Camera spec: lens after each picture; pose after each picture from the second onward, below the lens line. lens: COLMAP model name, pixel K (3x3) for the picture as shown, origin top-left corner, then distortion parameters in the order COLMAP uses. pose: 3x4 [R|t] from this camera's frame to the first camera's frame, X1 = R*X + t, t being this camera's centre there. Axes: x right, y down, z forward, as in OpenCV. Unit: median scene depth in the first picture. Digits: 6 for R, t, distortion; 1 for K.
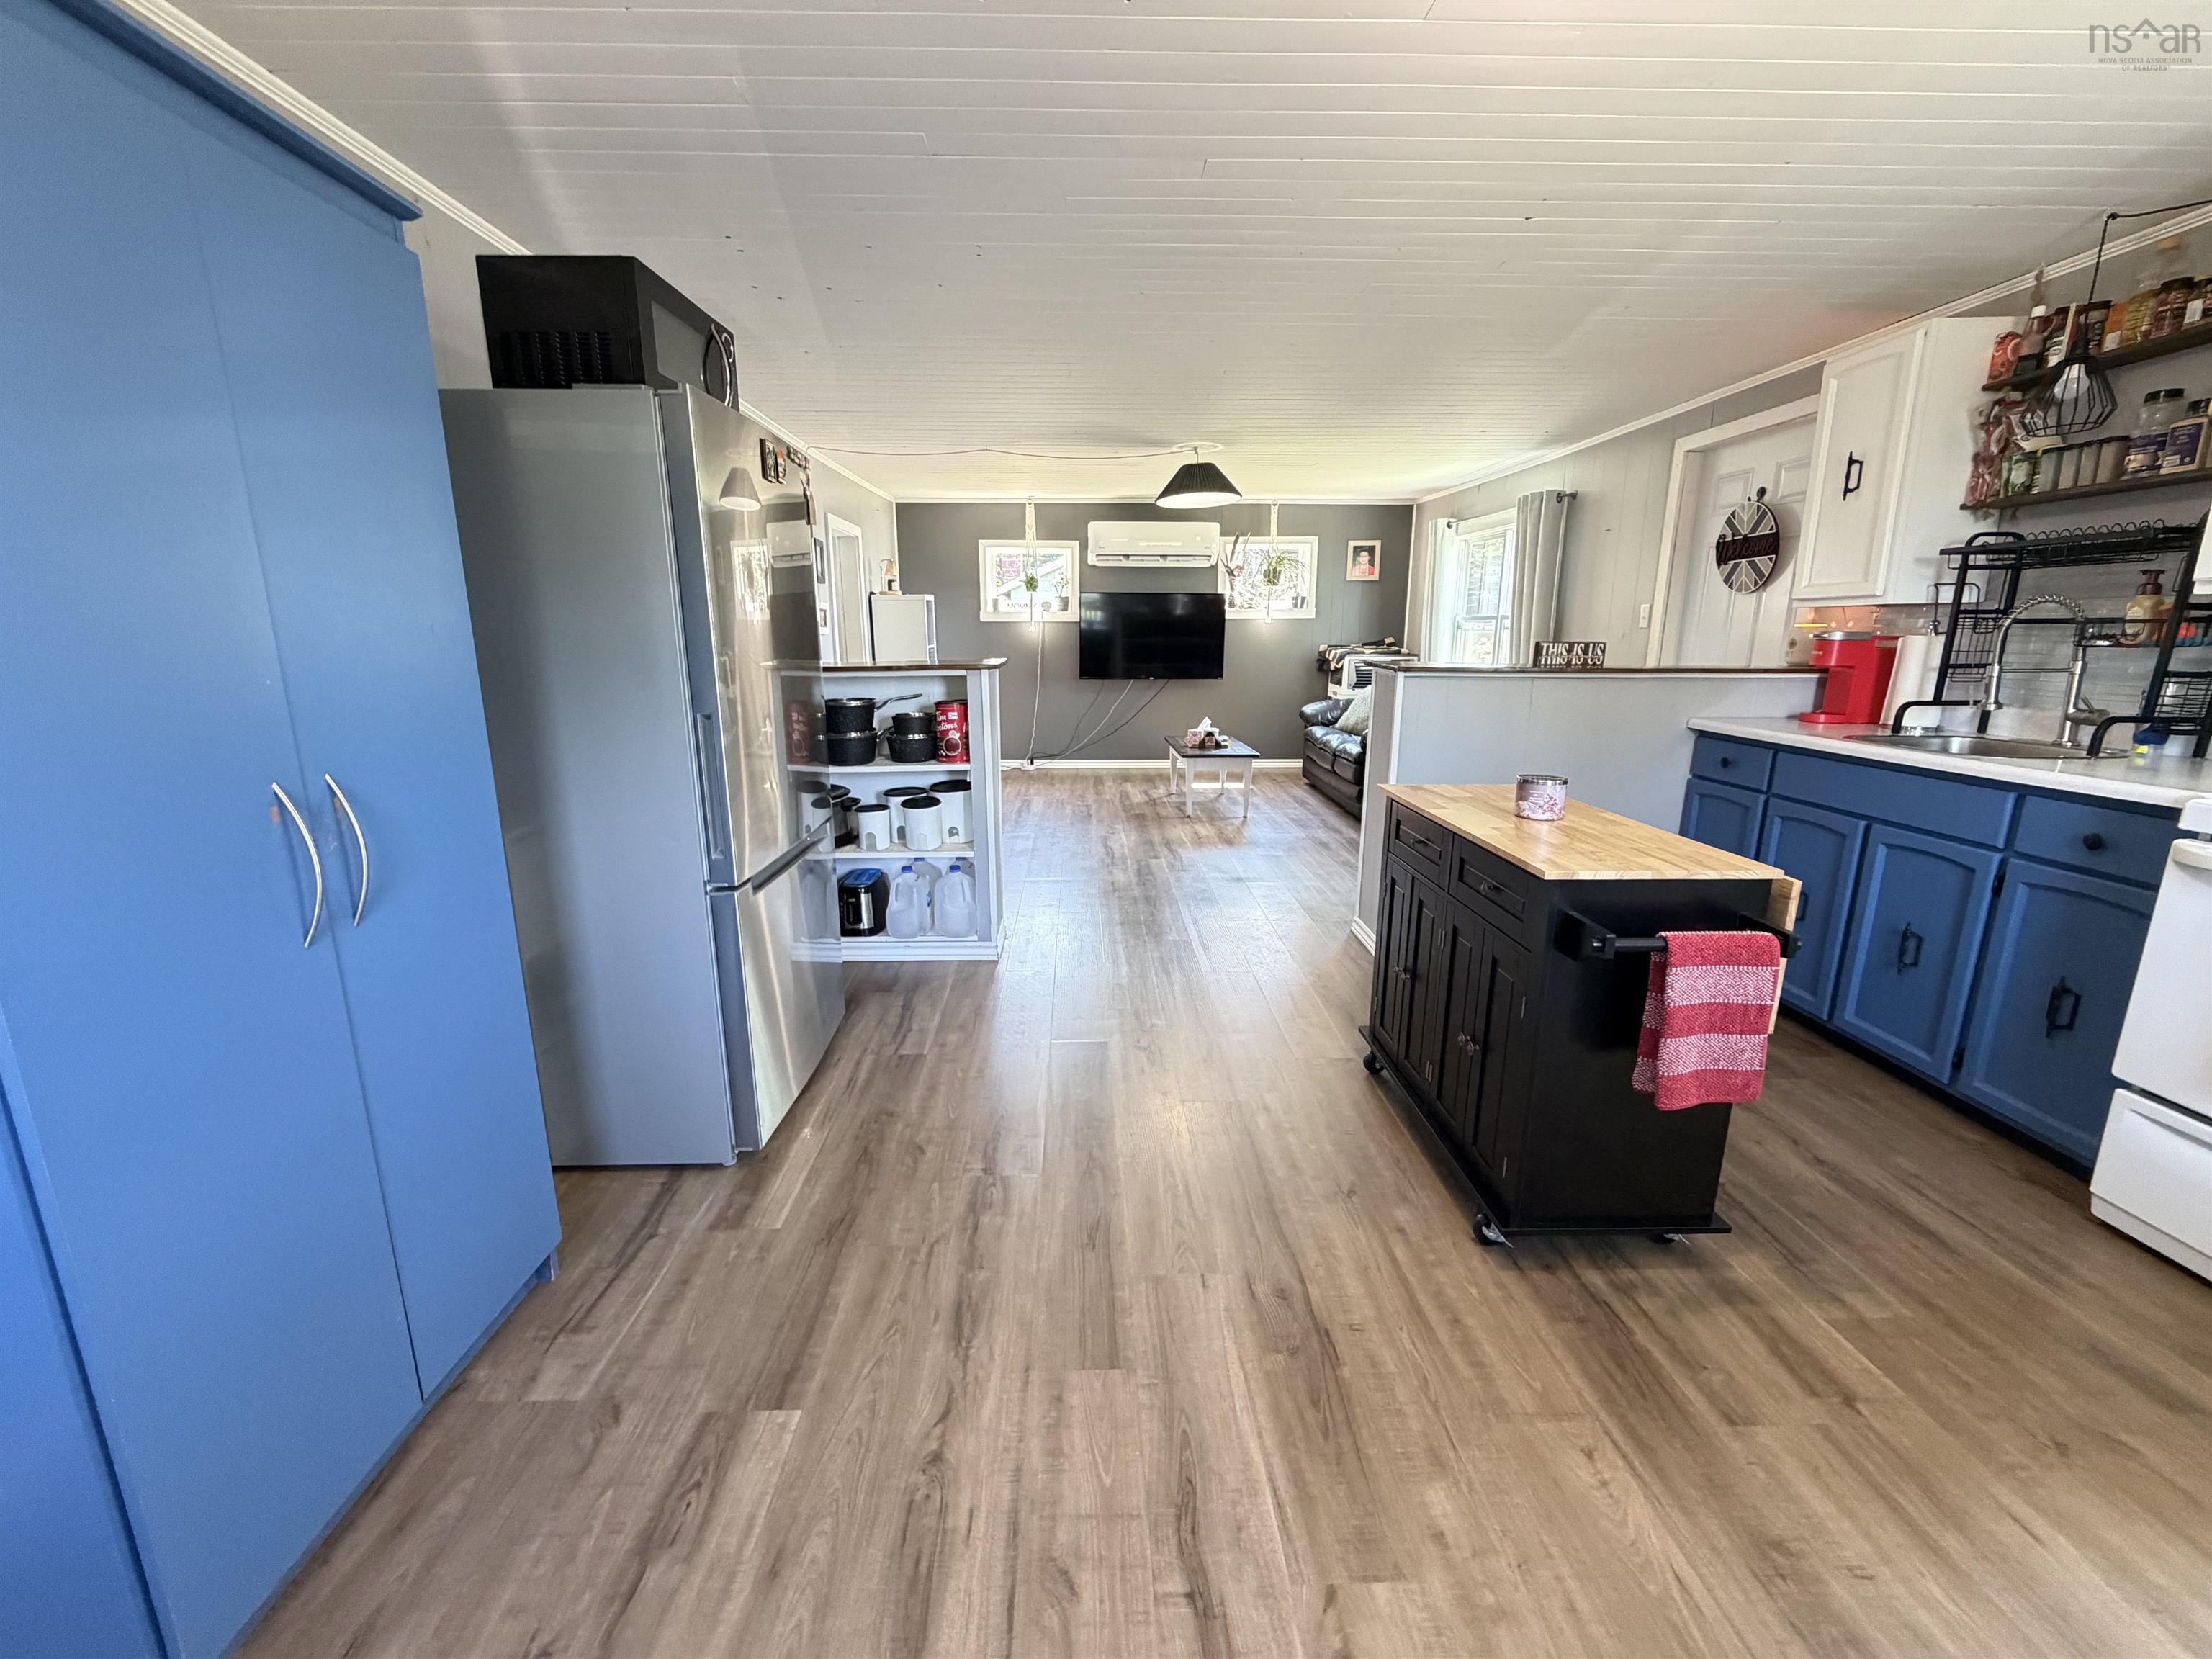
lens RADIAL K [[881.1, 0, 1100.1], [0, 881.1, 827.4], [0, 0, 1]] dist [-0.000007, -0.000132]
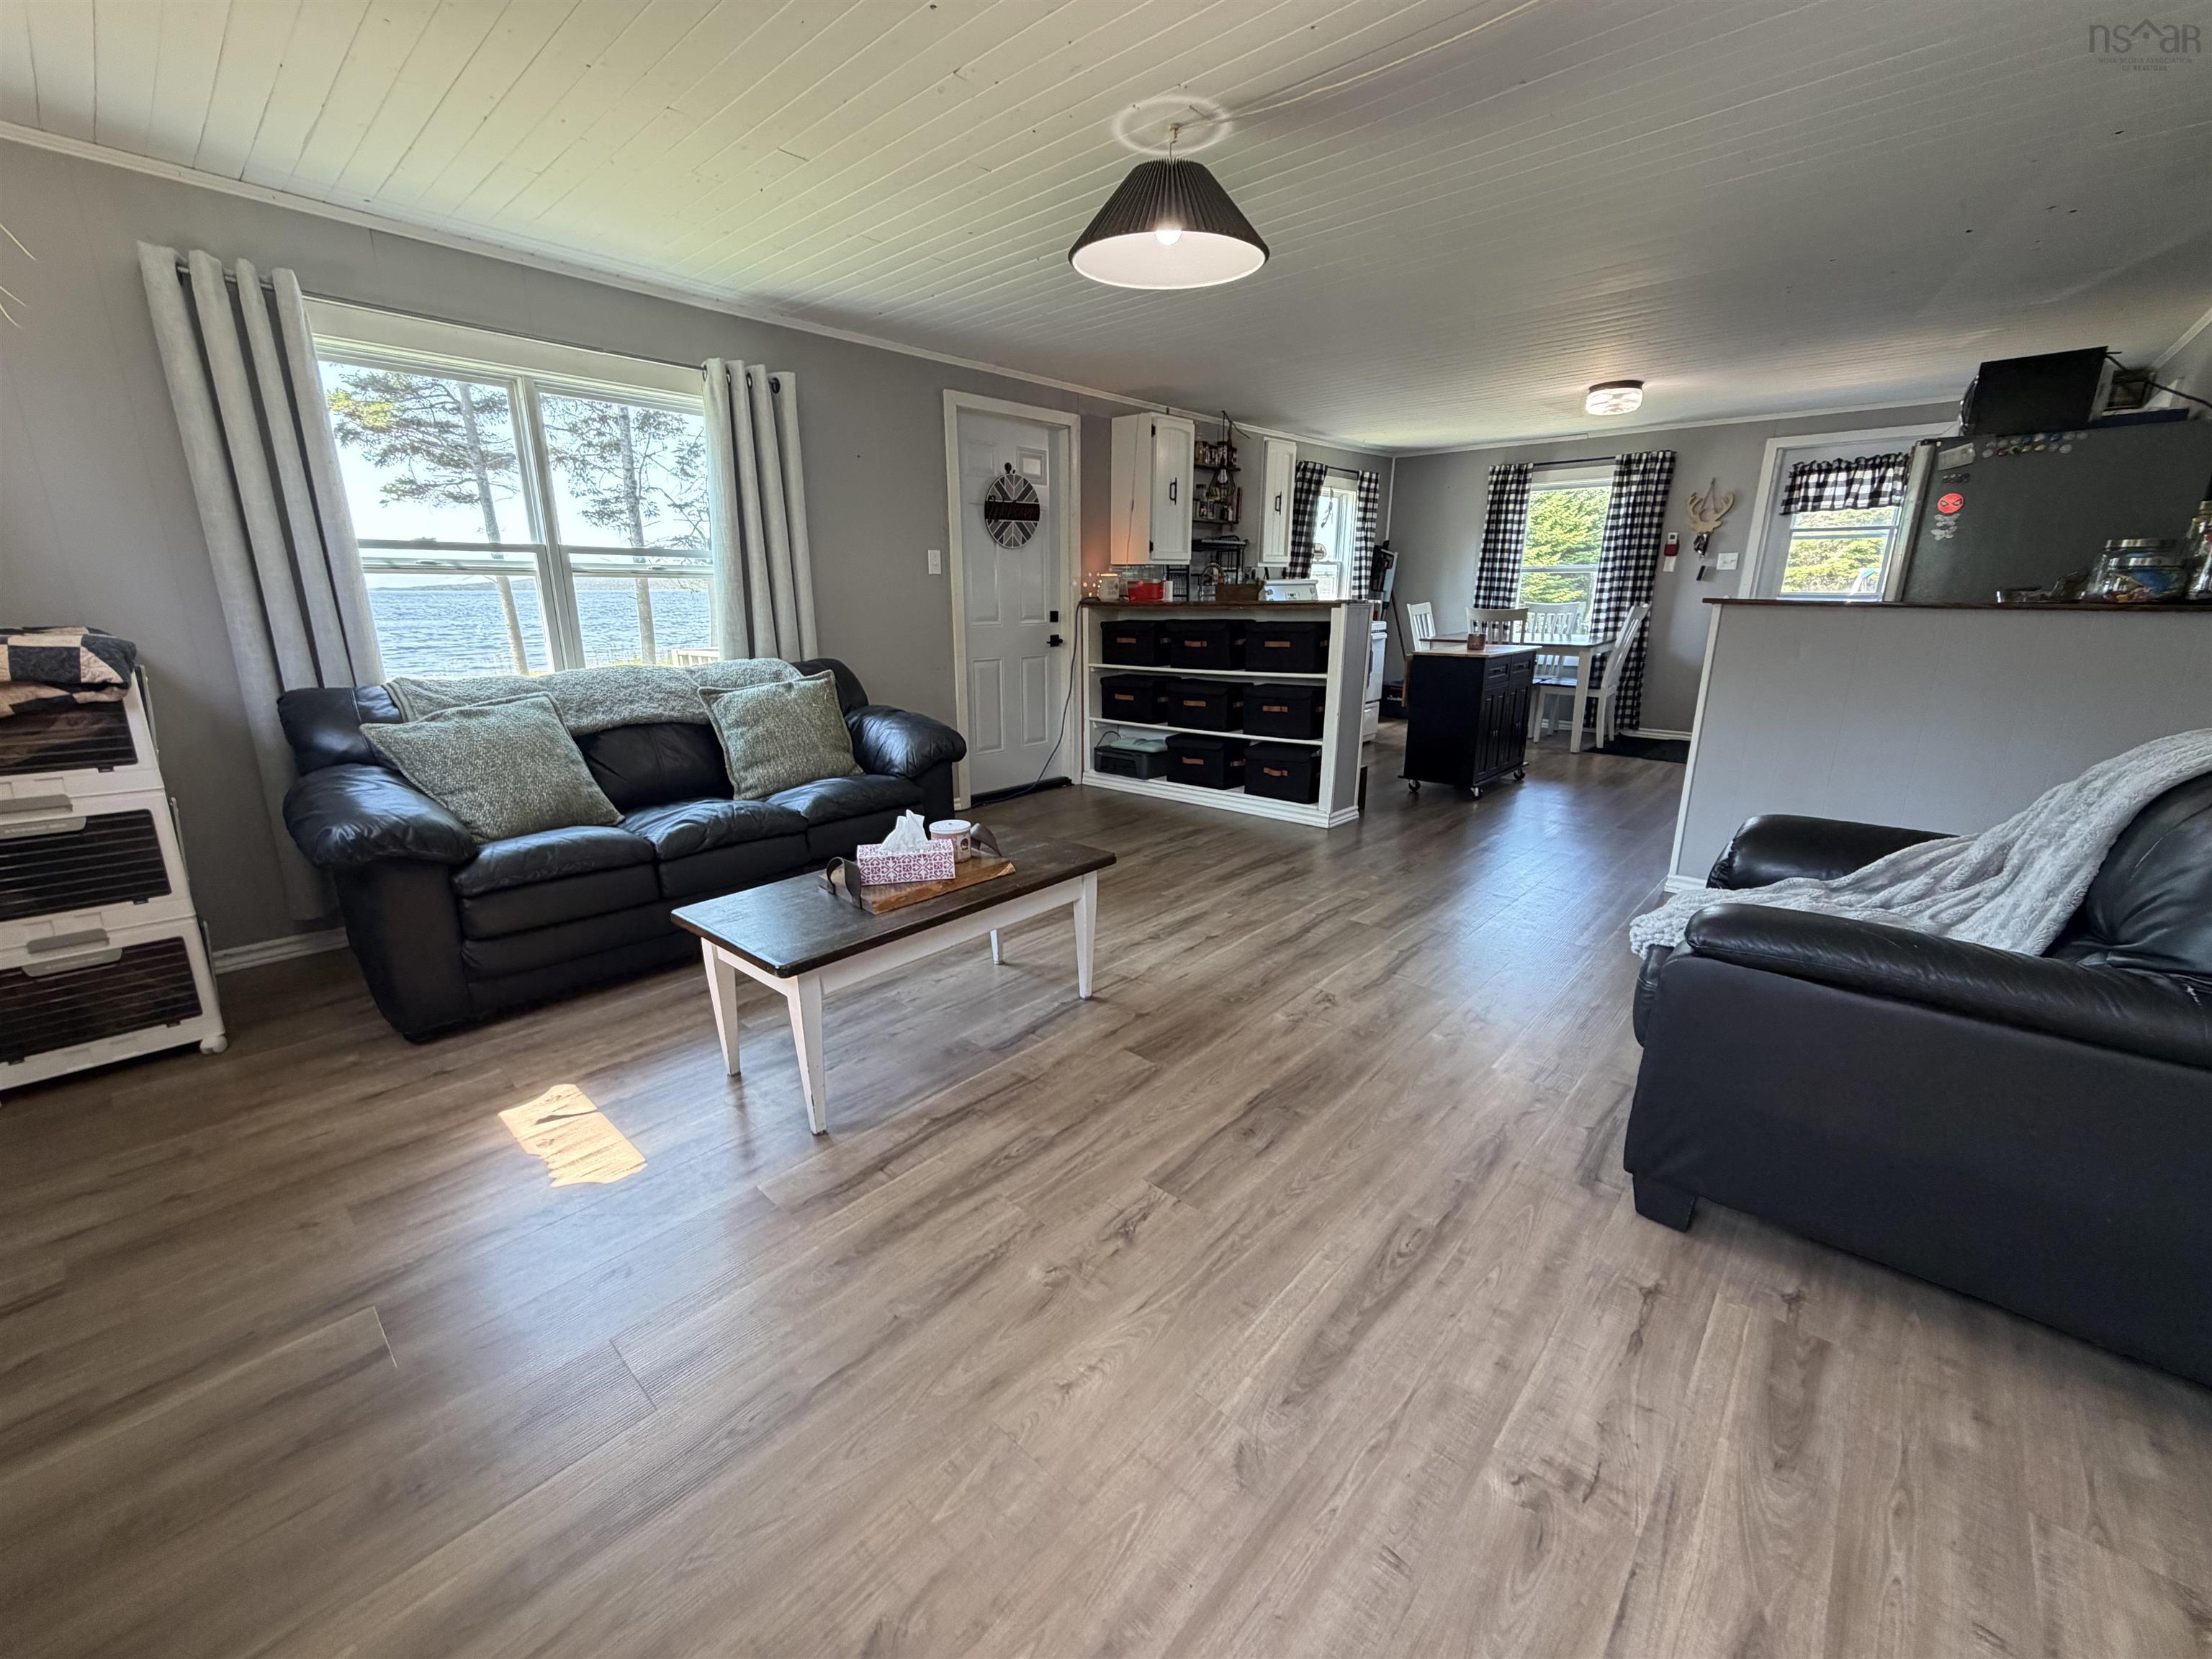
lens RADIAL K [[881.1, 0, 1100.1], [0, 881.1, 827.4], [0, 0, 1]] dist [-0.000007, -0.000132]
pose [[-0.722859, -0.176310, 0.668124, -0.314447], [0.155470, 0.900611, 0.405867, -0.457194], [-0.673279, 0.397258, -0.623604, 2.138824]]
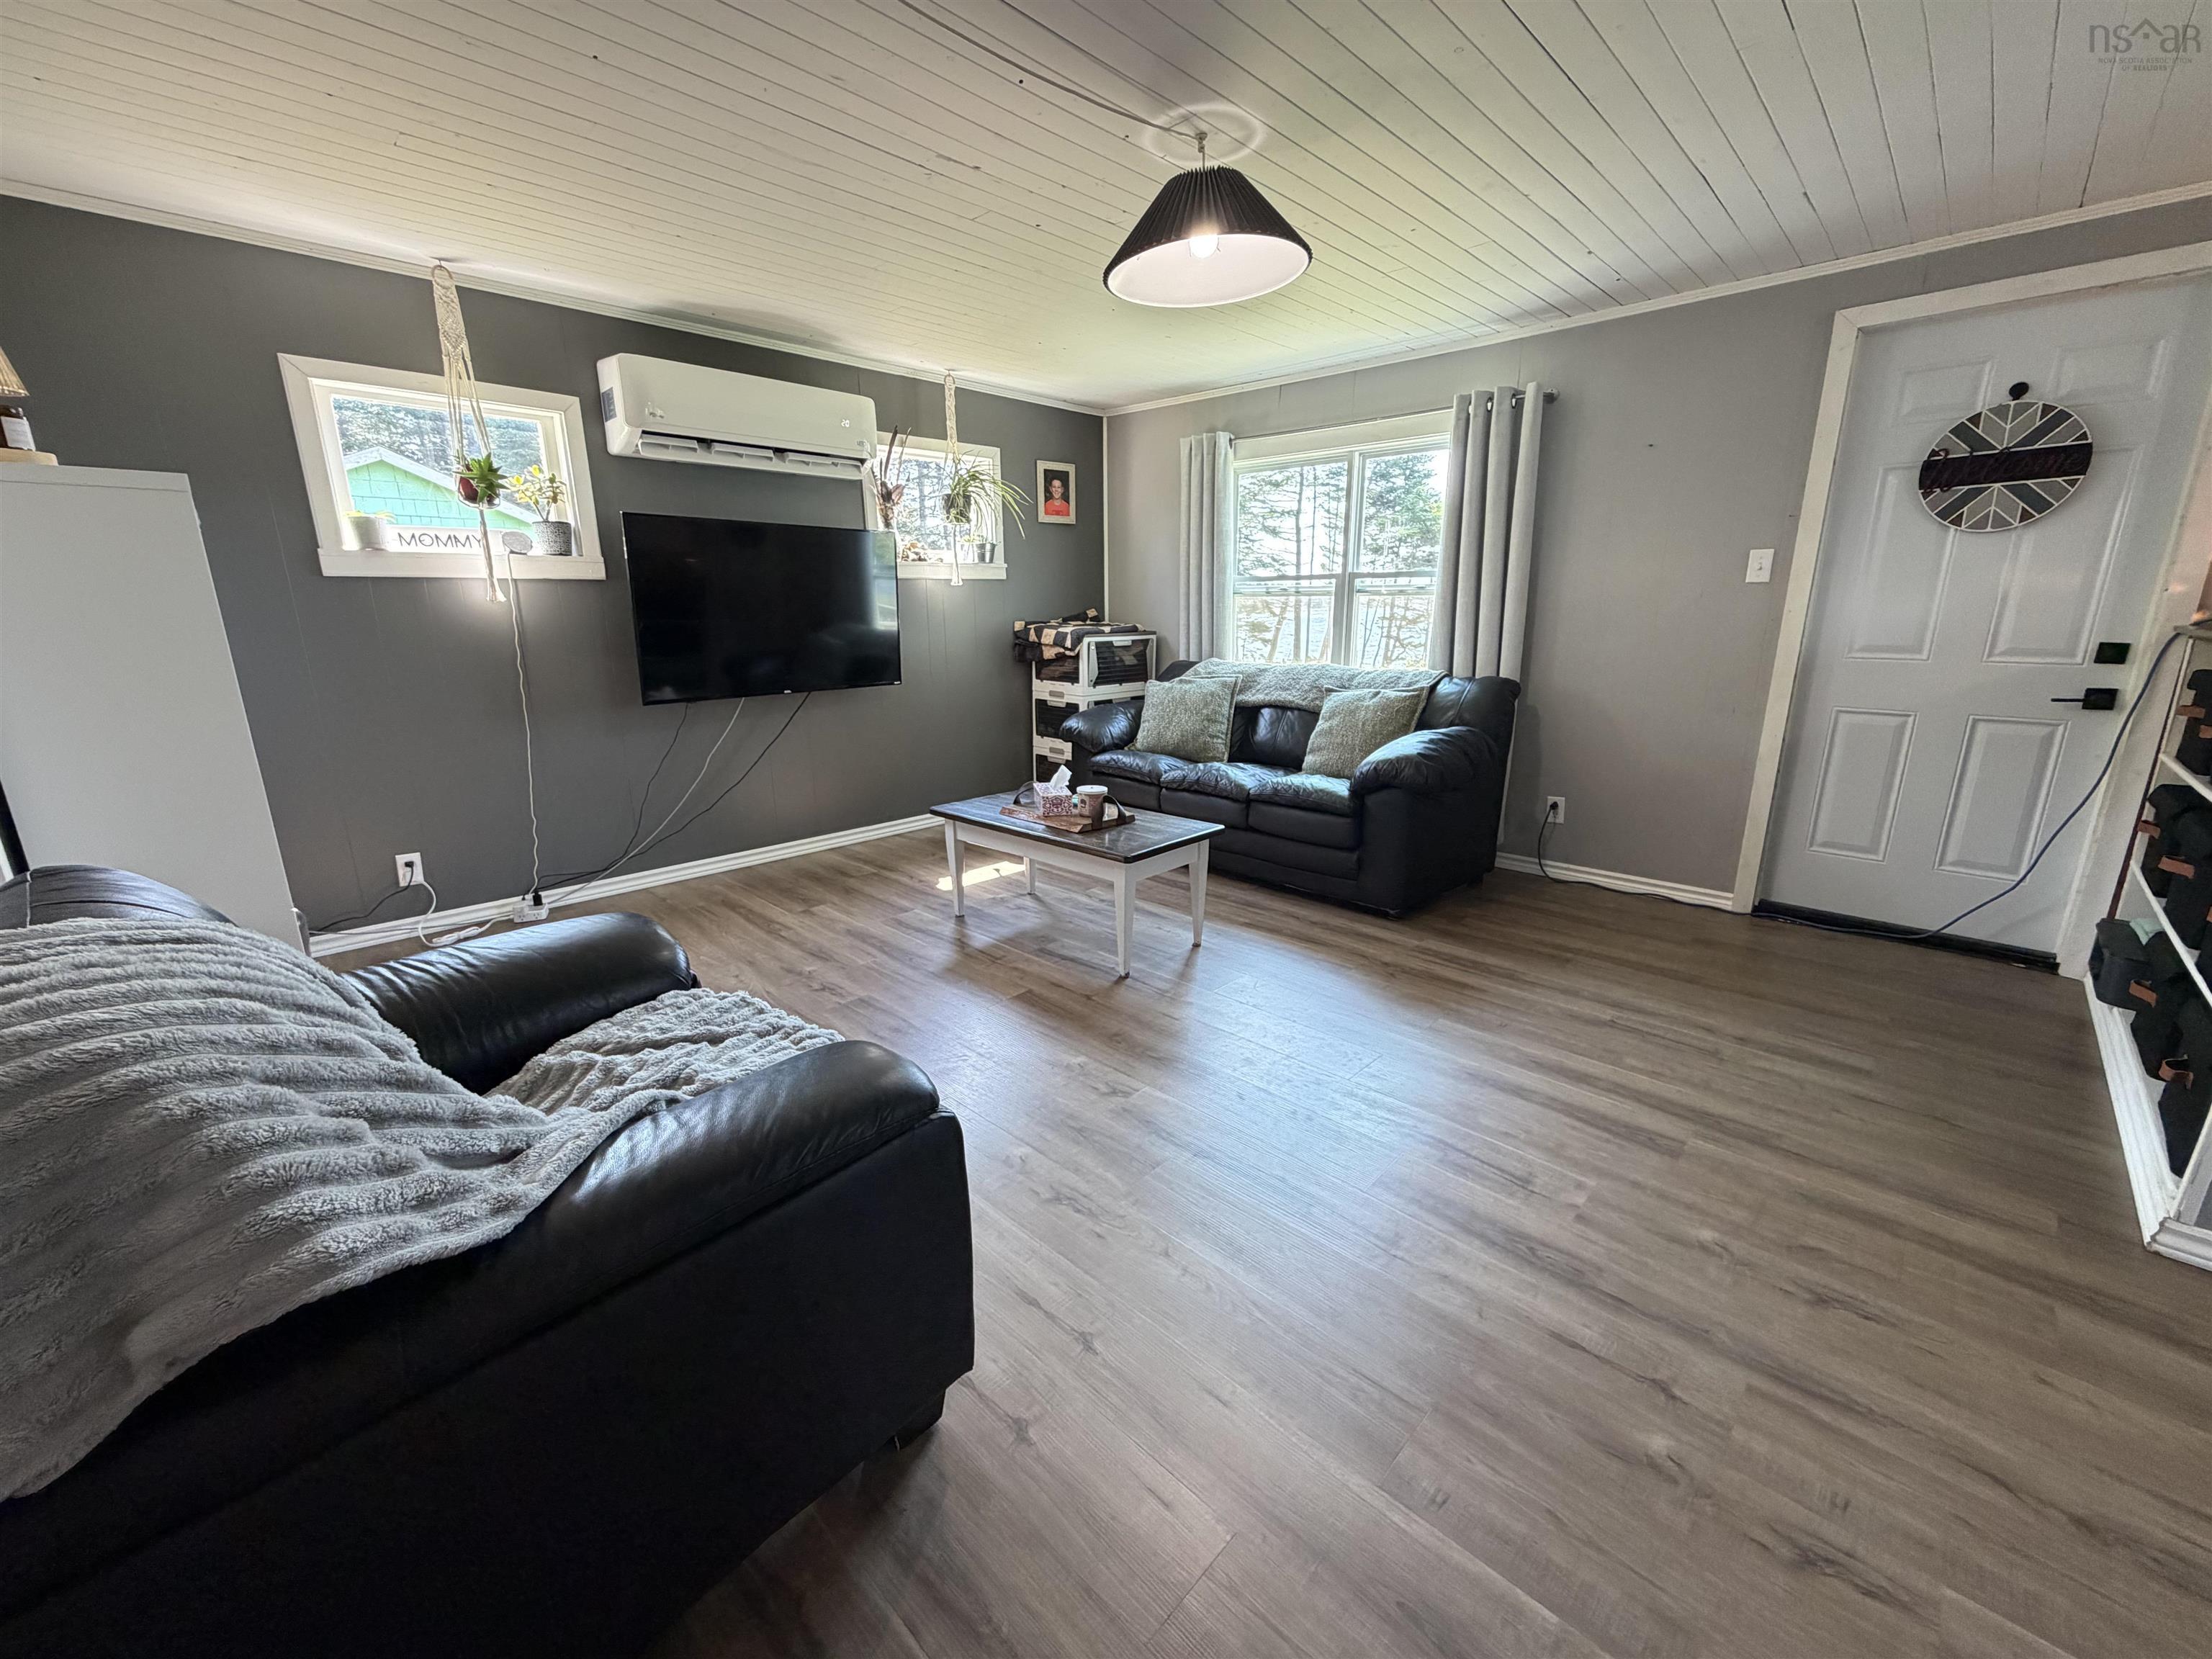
lens RADIAL K [[881.1, 0, 1100.1], [0, 881.1, 827.4], [0, 0, 1]] dist [-0.000007, -0.000132]
pose [[0.716811, -0.176110, 0.674661, -0.387790], [0.161854, 0.983175, 0.084677, -0.235785], [-0.678222, 0.048499, 0.733255, 1.122189]]
